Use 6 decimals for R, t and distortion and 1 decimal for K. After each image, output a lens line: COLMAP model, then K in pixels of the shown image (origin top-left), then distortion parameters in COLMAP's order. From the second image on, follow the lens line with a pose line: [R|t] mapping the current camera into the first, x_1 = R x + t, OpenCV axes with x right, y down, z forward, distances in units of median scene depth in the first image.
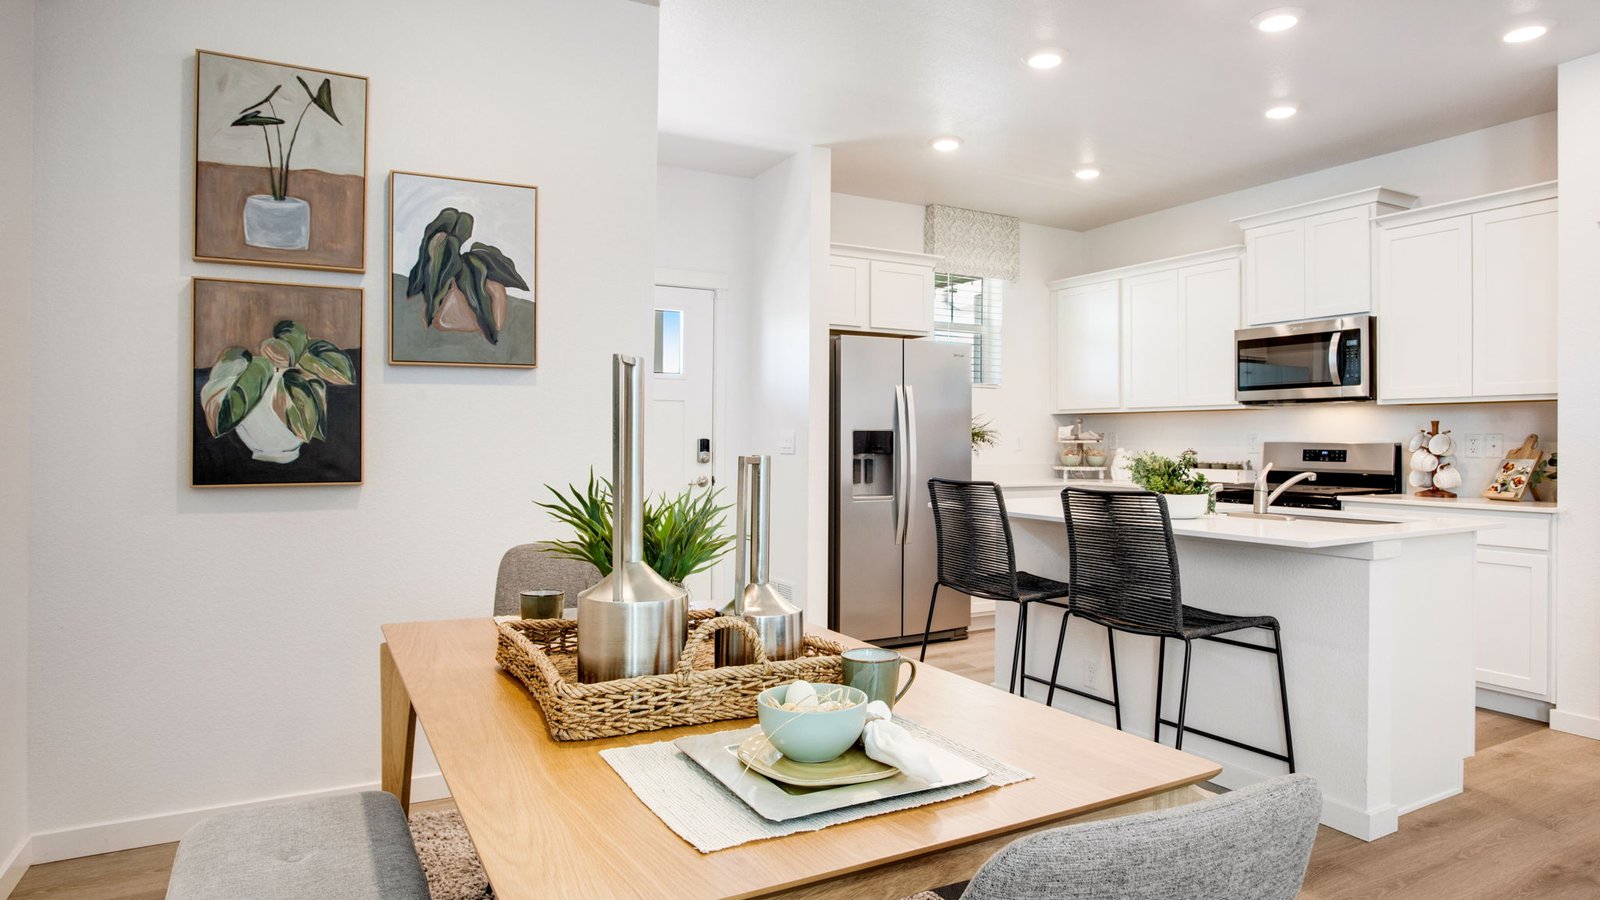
lens RADIAL K [[956.0, 0, 742.8], [0, 956.0, 440.8], [0, 0, 1]] dist [-0.074693, 0.044397]
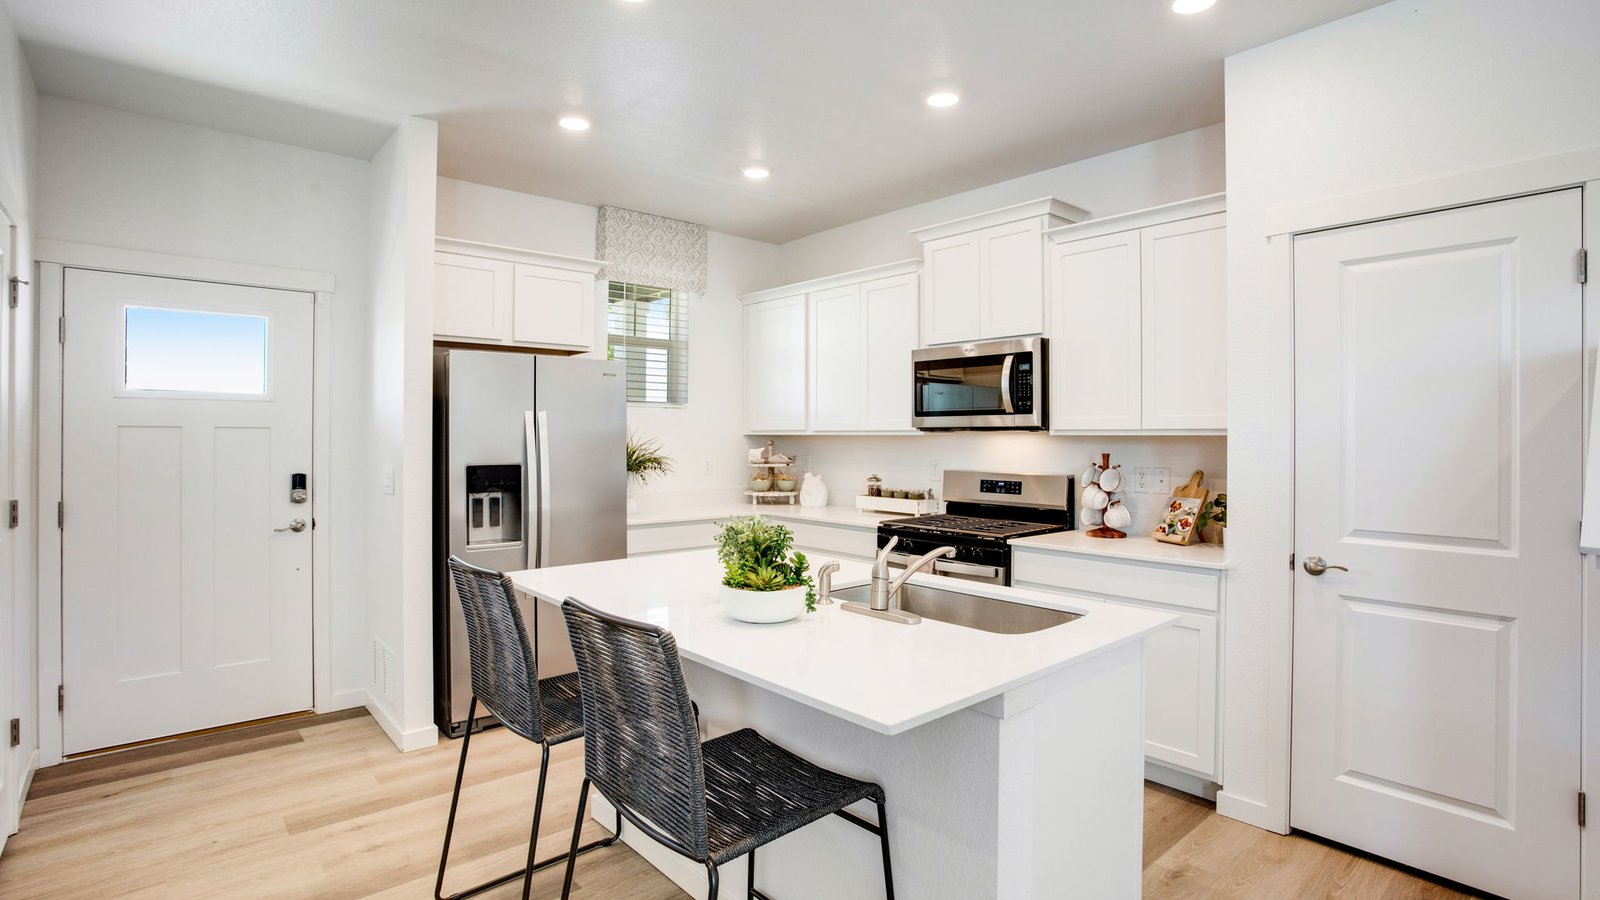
lens RADIAL K [[778.2, 0, 775.5], [0, 778.2, 431.7], [0, 0, 1]] dist [-0.052239, 0.021743]
pose [[0.975314, -0.003325, 0.220799, 0.261798], [0.003437, 0.999994, -0.000123, -0.044710], [-0.220797, 0.000879, 0.975319, 0.333070]]
